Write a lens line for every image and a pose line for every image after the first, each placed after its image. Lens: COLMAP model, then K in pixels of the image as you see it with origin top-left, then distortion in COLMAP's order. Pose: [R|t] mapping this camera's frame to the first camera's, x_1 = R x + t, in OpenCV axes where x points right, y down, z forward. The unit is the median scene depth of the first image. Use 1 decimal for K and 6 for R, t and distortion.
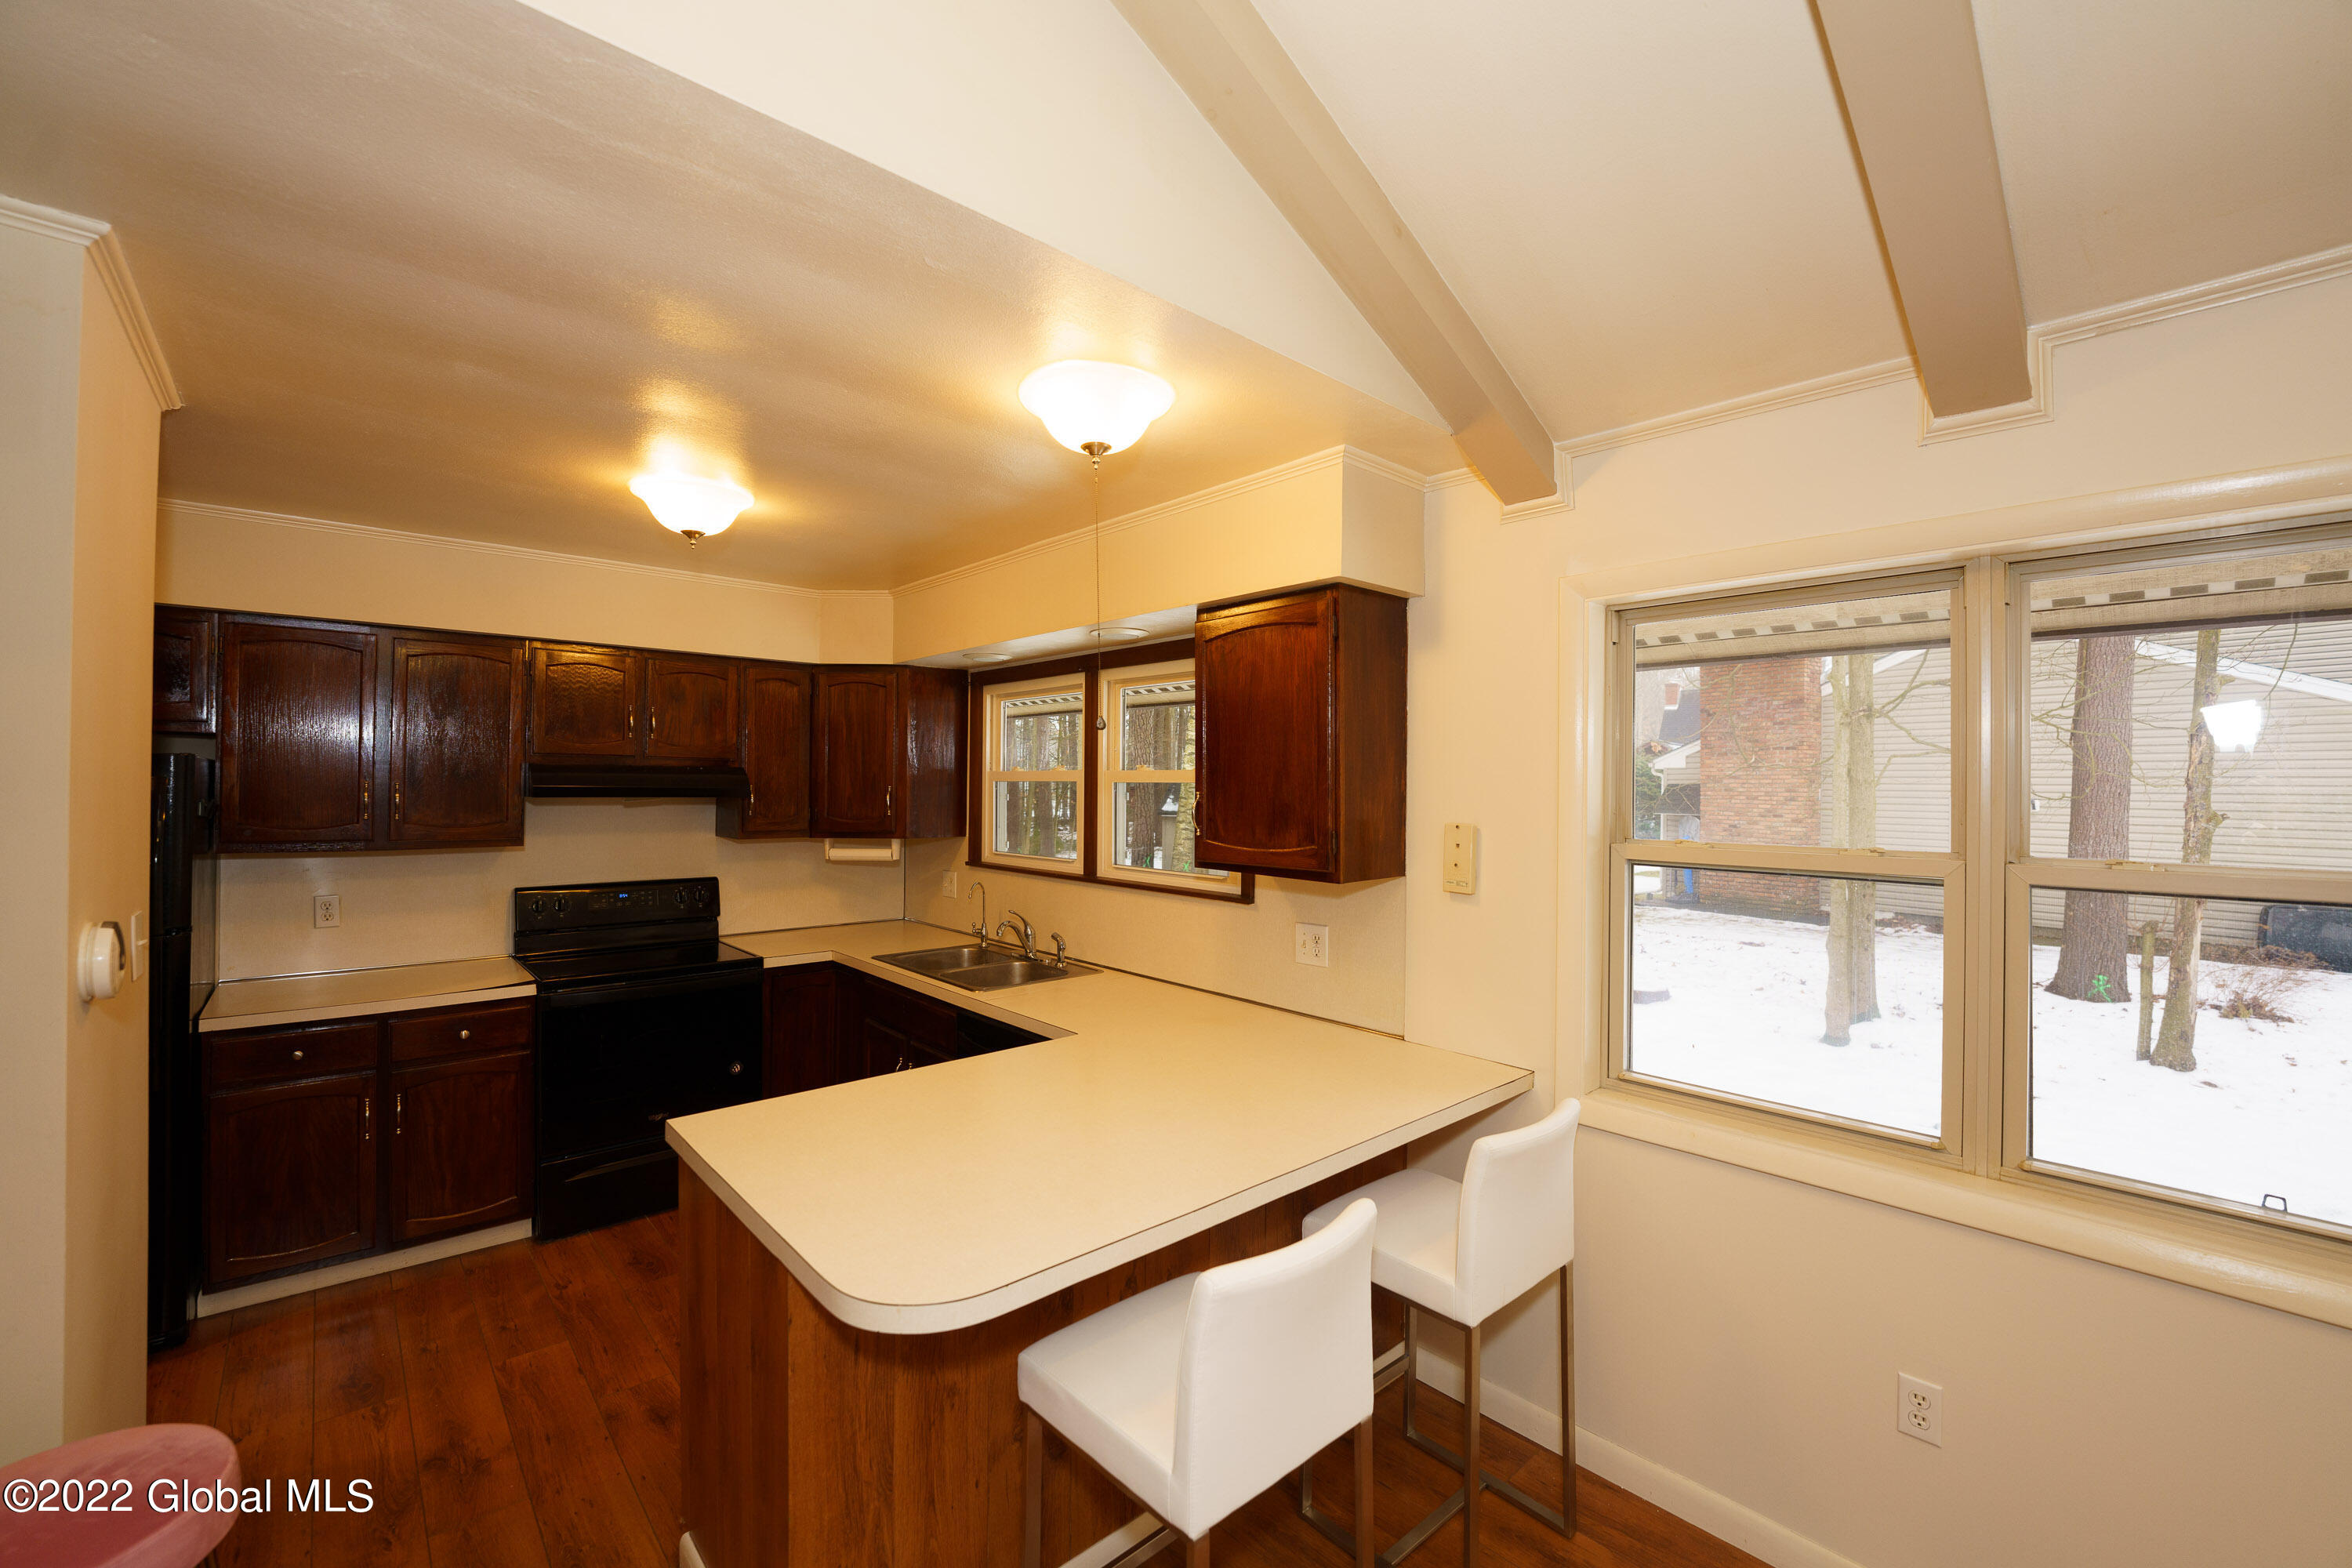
lens RADIAL K [[956.0, 0, 1173.1], [0, 956.0, 778.0], [0, 0, 1]] dist [-0.028922, 0.003830]
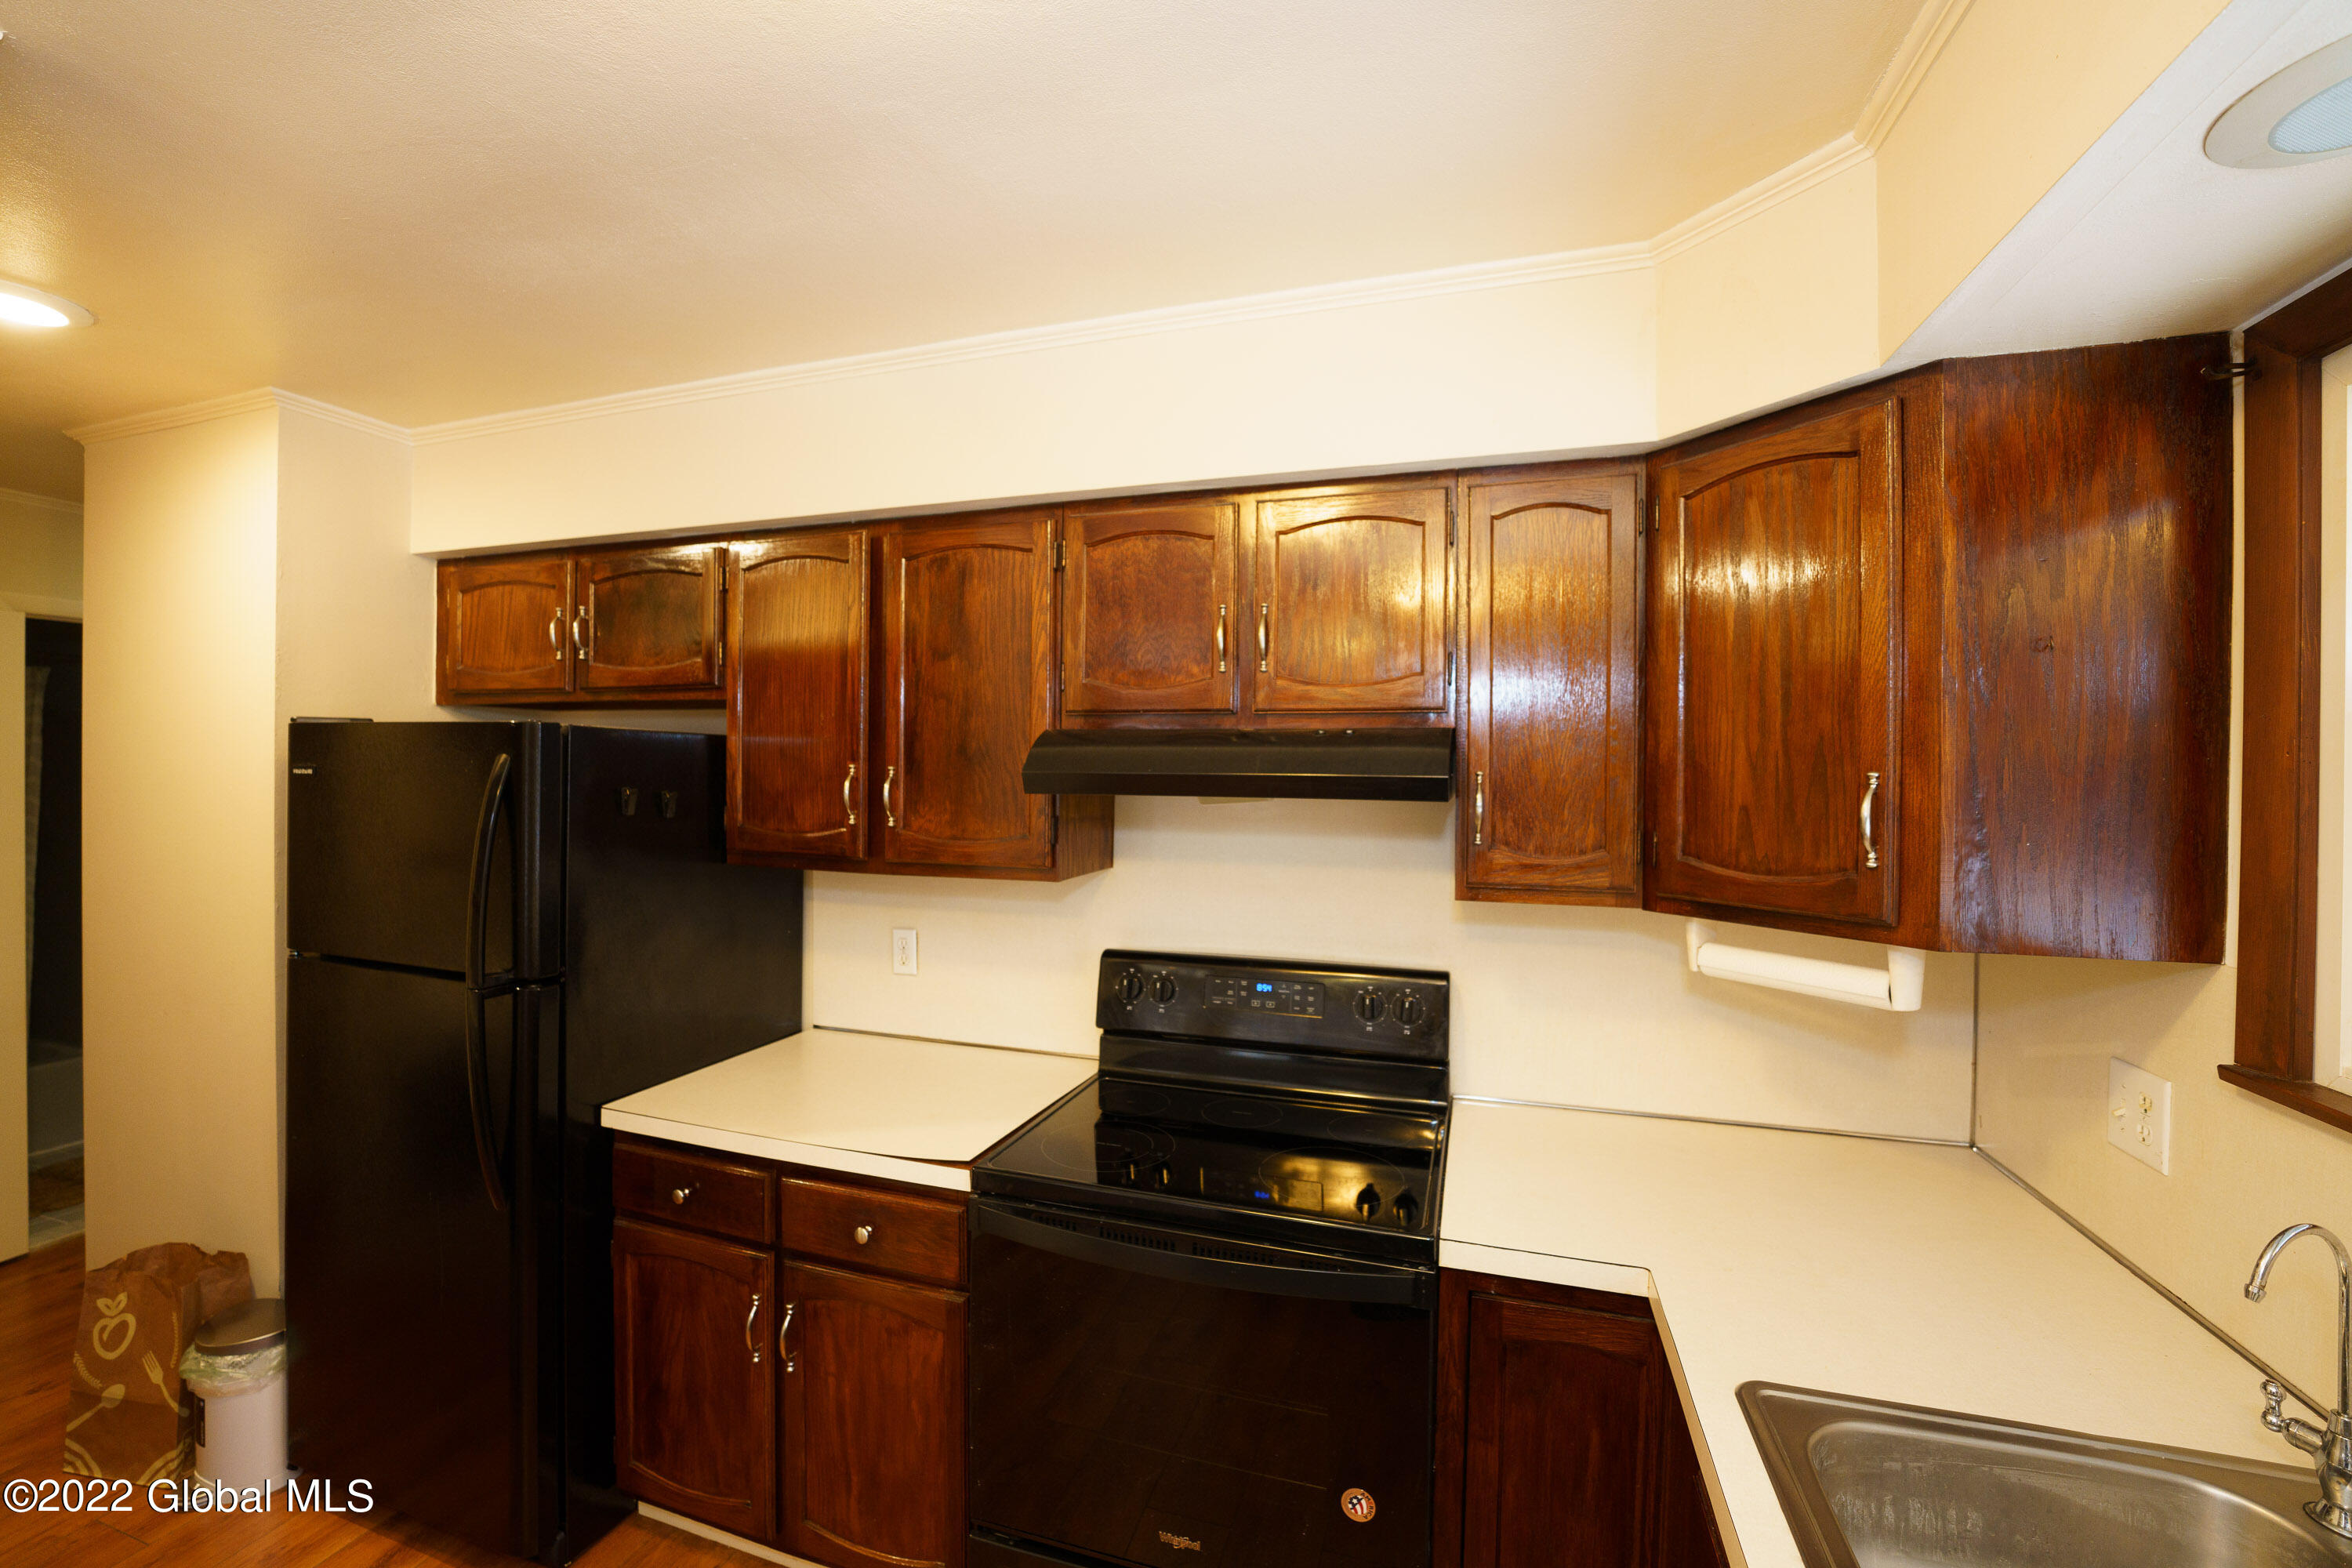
lens RADIAL K [[956.0, 0, 1173.1], [0, 956.0, 778.0], [0, 0, 1]] dist [-0.028922, 0.003830]
pose [[0.500489, 0.000471, -0.865743, -0.175011], [0.000463, 1.000000, 0.000812, 0.011405], [0.865743, -0.000807, 0.500488, 0.773389]]
